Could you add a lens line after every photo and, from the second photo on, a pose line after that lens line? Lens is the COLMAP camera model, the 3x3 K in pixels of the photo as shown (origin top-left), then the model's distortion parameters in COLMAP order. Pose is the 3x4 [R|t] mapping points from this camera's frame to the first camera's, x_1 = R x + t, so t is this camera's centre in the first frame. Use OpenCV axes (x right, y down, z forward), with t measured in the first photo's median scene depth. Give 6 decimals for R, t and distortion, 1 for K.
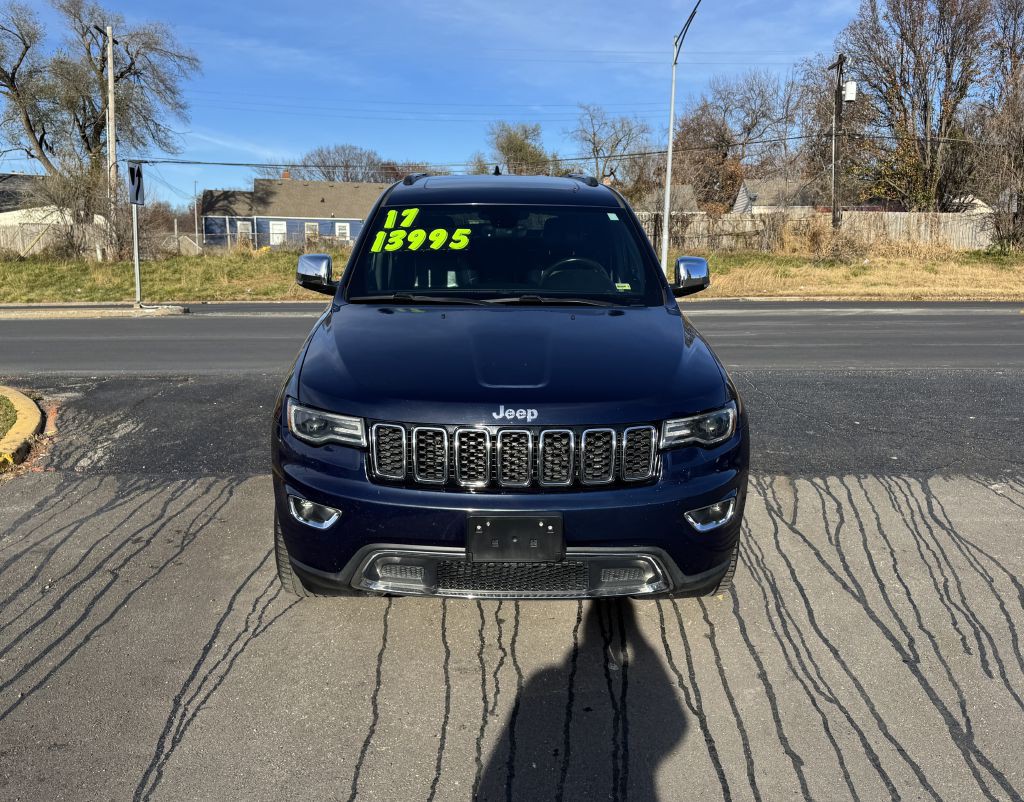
lens RADIAL K [[930.3, 0, 481.8], [0, 930.3, 396.4], [0, 0, 1]] dist [0.072638, -0.108758]
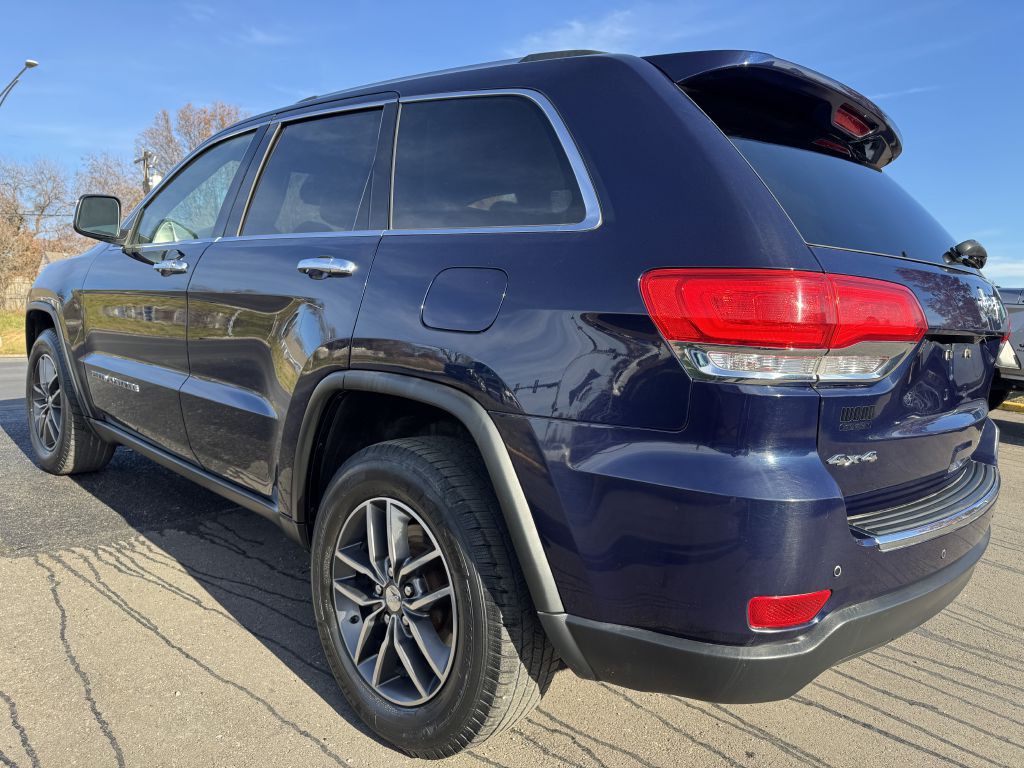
lens RADIAL K [[739.2, 0, 517.8], [0, 739.2, 376.6], [0, 0, 1]] dist [0.004347, -0.001373]
pose [[0.647516, -0.041235, 0.760936, -0.302513], [0.105472, 0.993774, -0.035898, 0.024479], [-0.754718, 0.103502, 0.647834, 0.494520]]
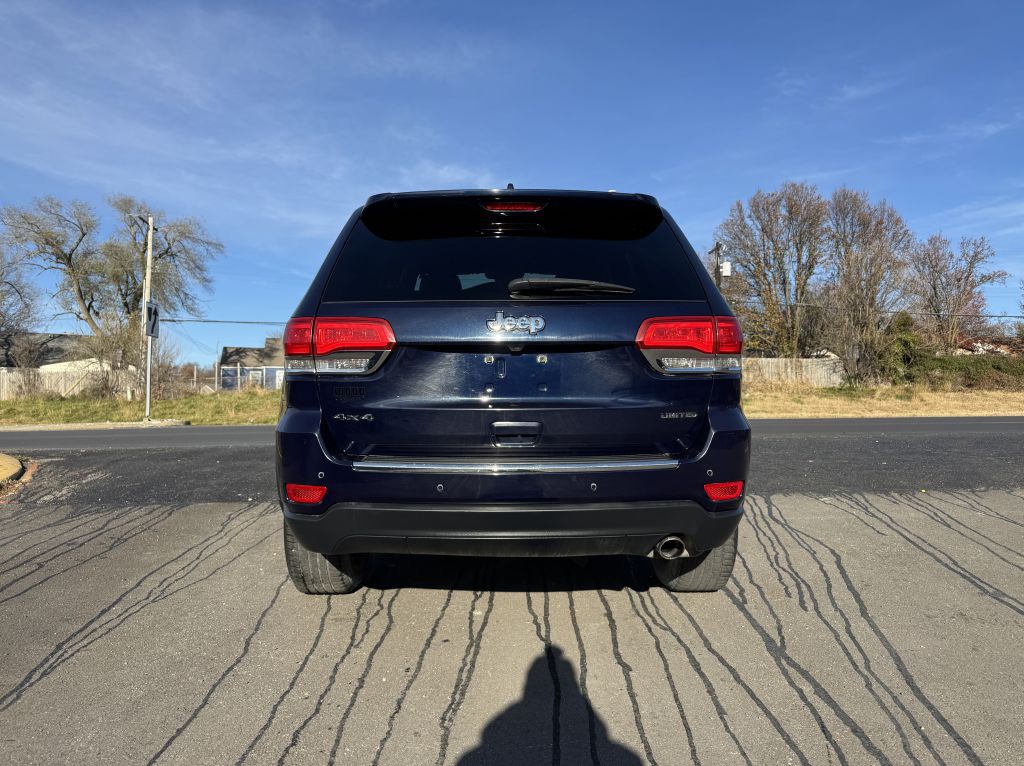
lens RADIAL K [[757.2, 0, 502.2], [0, 757.2, 378.6], [0, 0, 1]] dist [0.025692, -0.021391]
pose [[0.998027, -0.004272, 0.062641, 0.084733], [0.015802, 0.982659, -0.184750, 0.135099], [-0.060766, 0.185375, 0.980787, 0.048192]]
